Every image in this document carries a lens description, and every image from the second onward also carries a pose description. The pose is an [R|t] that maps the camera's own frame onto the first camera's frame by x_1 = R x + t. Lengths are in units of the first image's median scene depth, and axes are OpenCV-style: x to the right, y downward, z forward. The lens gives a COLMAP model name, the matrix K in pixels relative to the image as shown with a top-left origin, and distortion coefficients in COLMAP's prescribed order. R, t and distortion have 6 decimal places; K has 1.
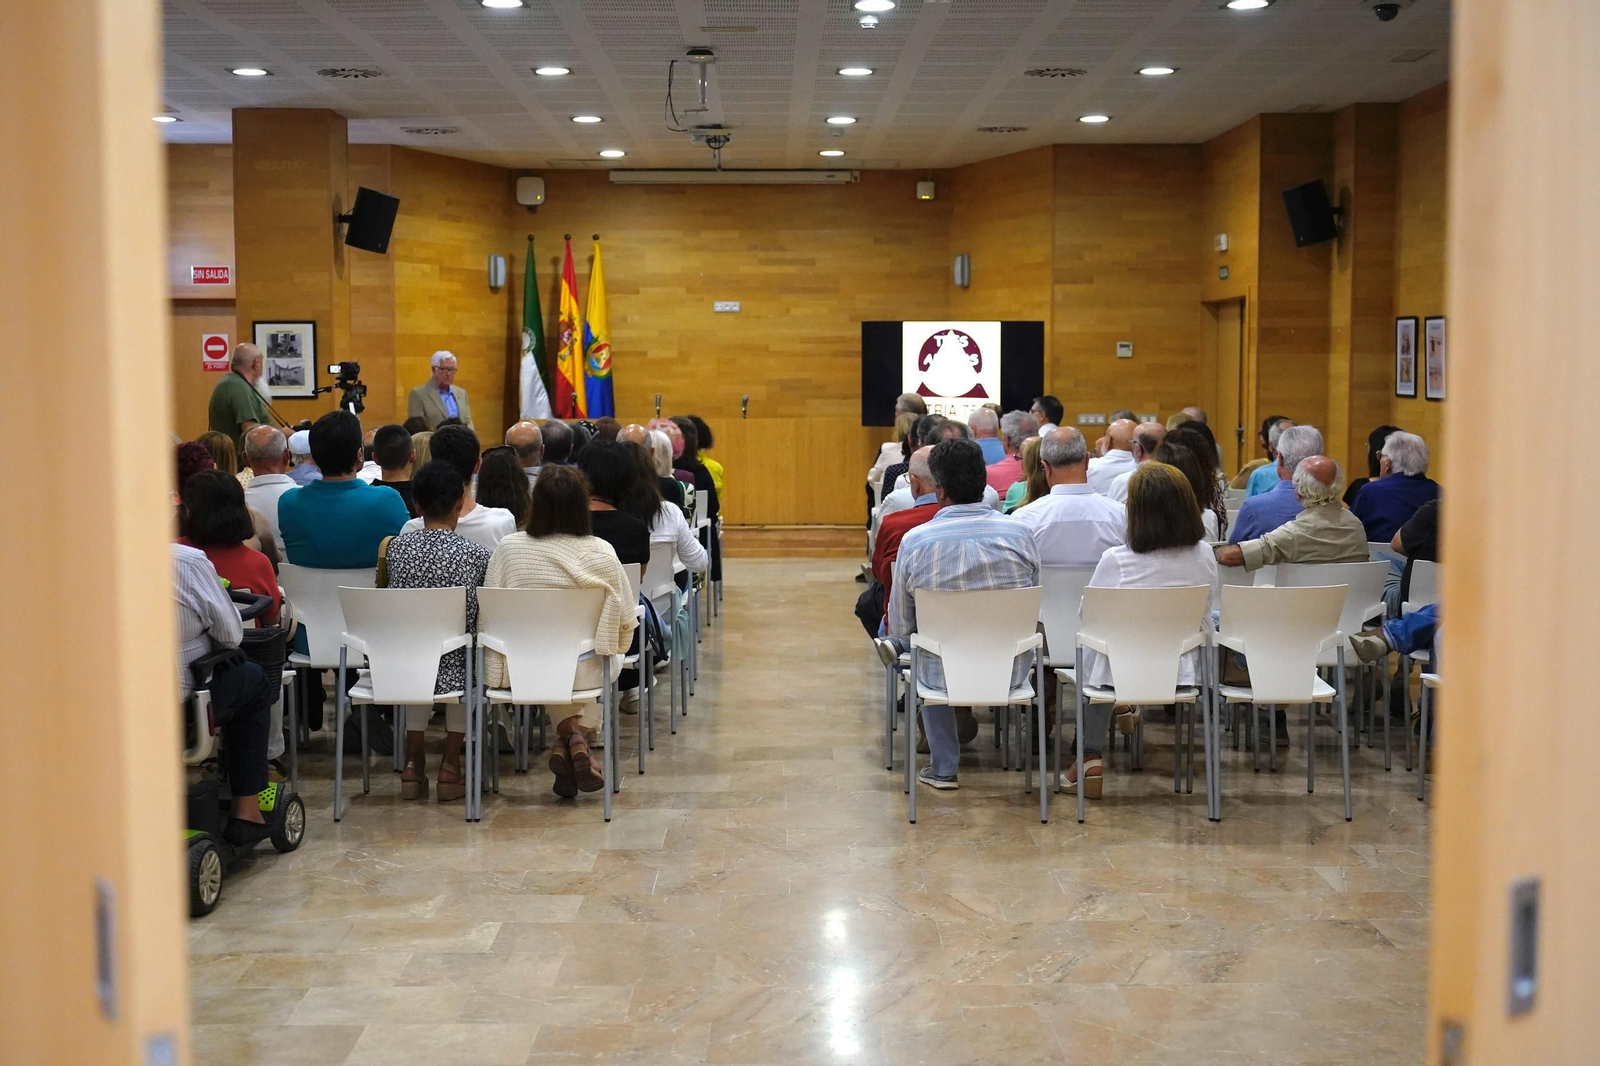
lens RADIAL K [[2130.1, 0, 814.4], [0, 2130.1, 527.3], [0, 0, 1]] dist [0.020284, 0.000000]
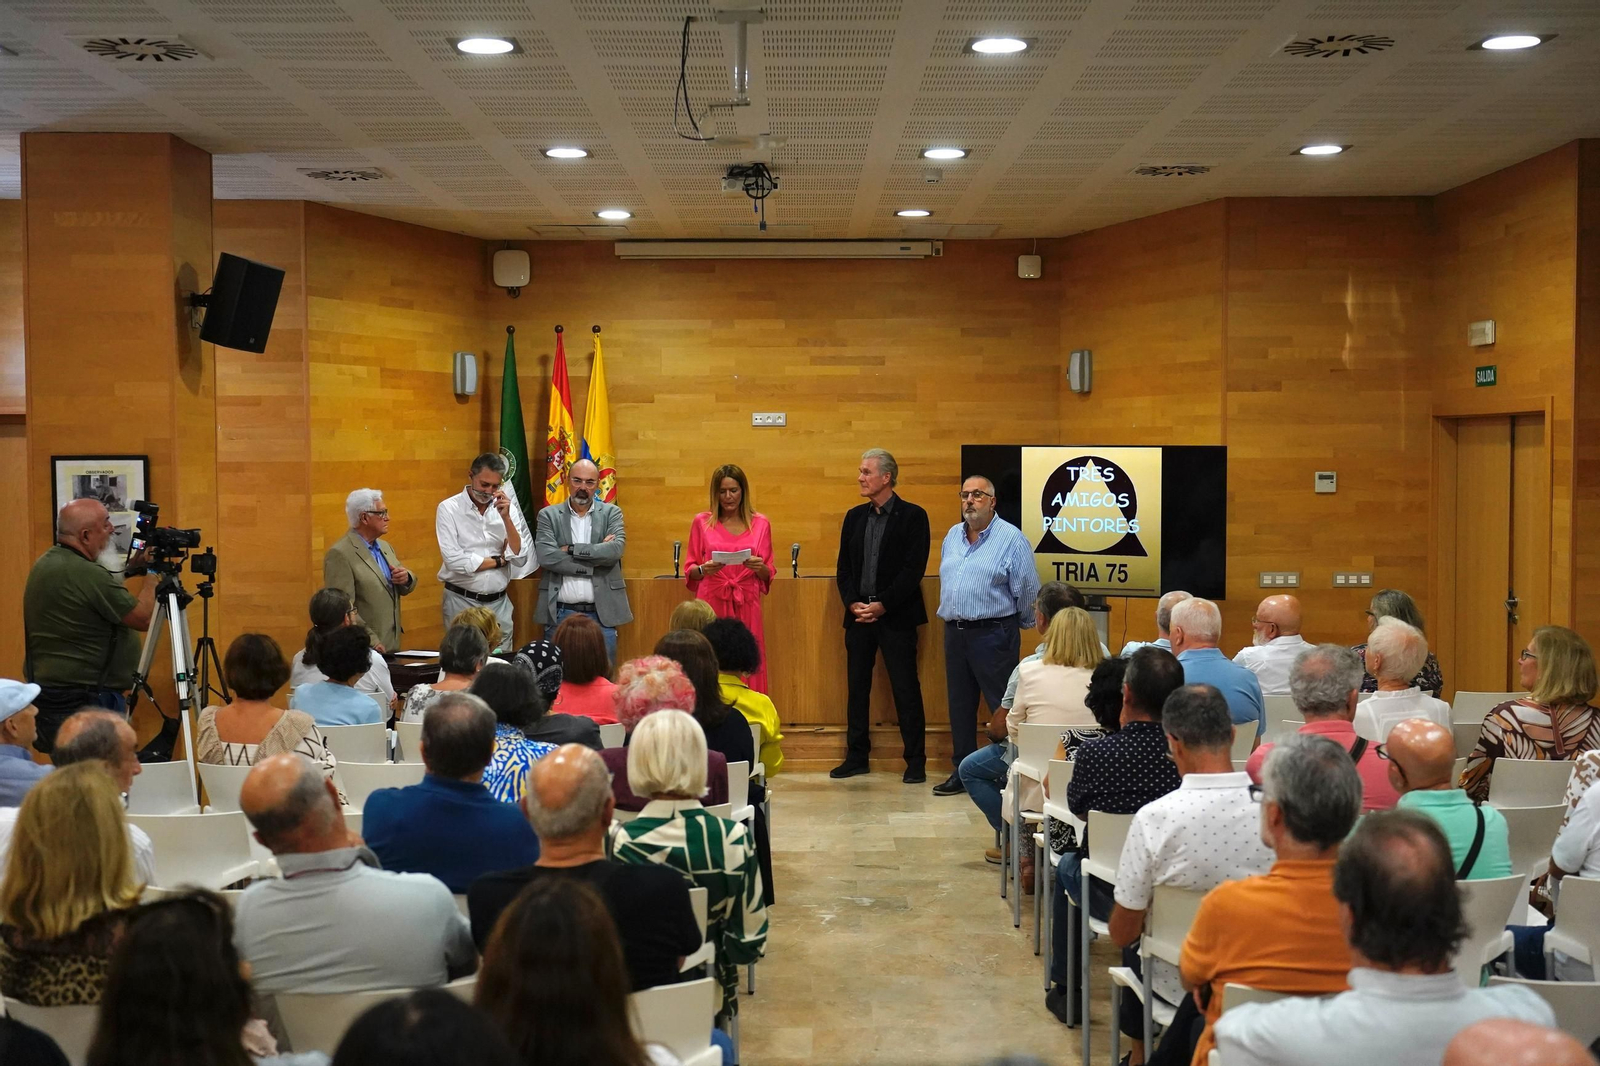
lens RADIAL K [[1973.6, 0, 843.4], [0, 1973.6, 539.9], [0, 0, 1]] dist [0.037999, 0.000000]
pose [[0.999990, -0.002835, 0.003424, -0.019147], [0.002936, 0.999553, -0.029751, -0.044382], [-0.003339, 0.029761, 0.999551, 0.333236]]
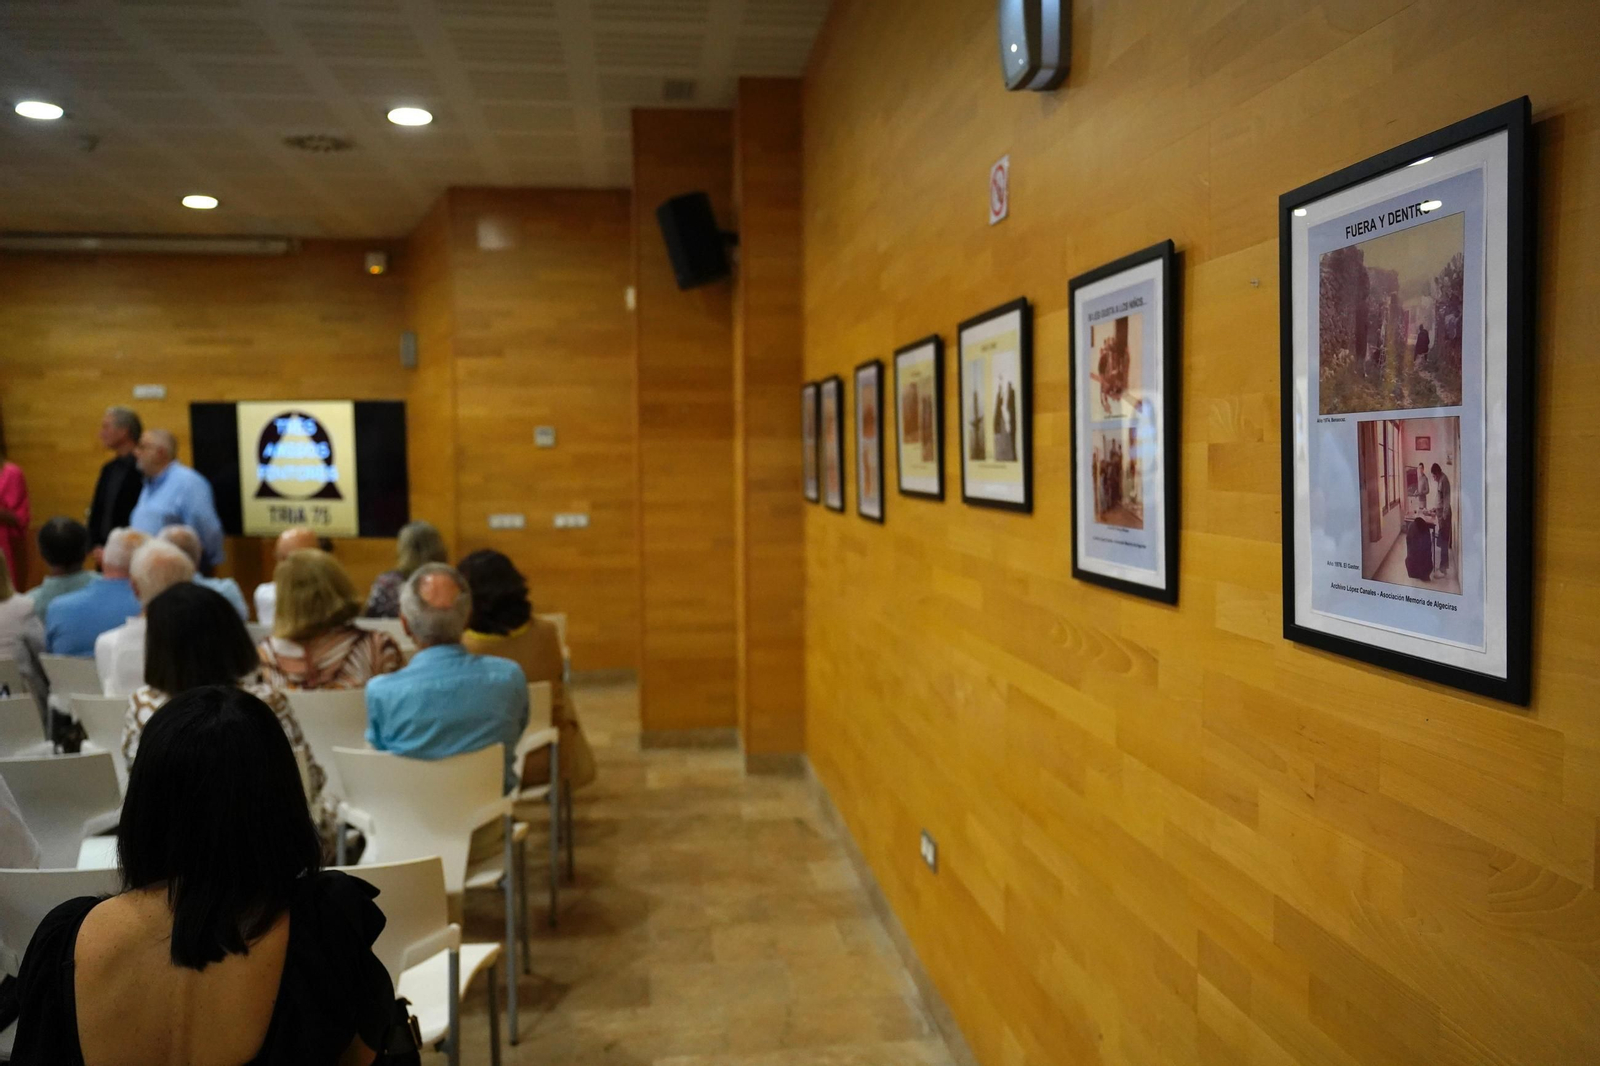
lens RADIAL K [[1339.1, 0, 796.9], [0, 1339.1, 530.5], [0, 0, 1]] dist [0.014483, 0.011441]
pose [[0.993176, -0.013954, 0.115784, 0.181345], [0.016037, 0.999725, -0.017082, -0.036493], [-0.115513, 0.018823, 0.993128, 0.471514]]
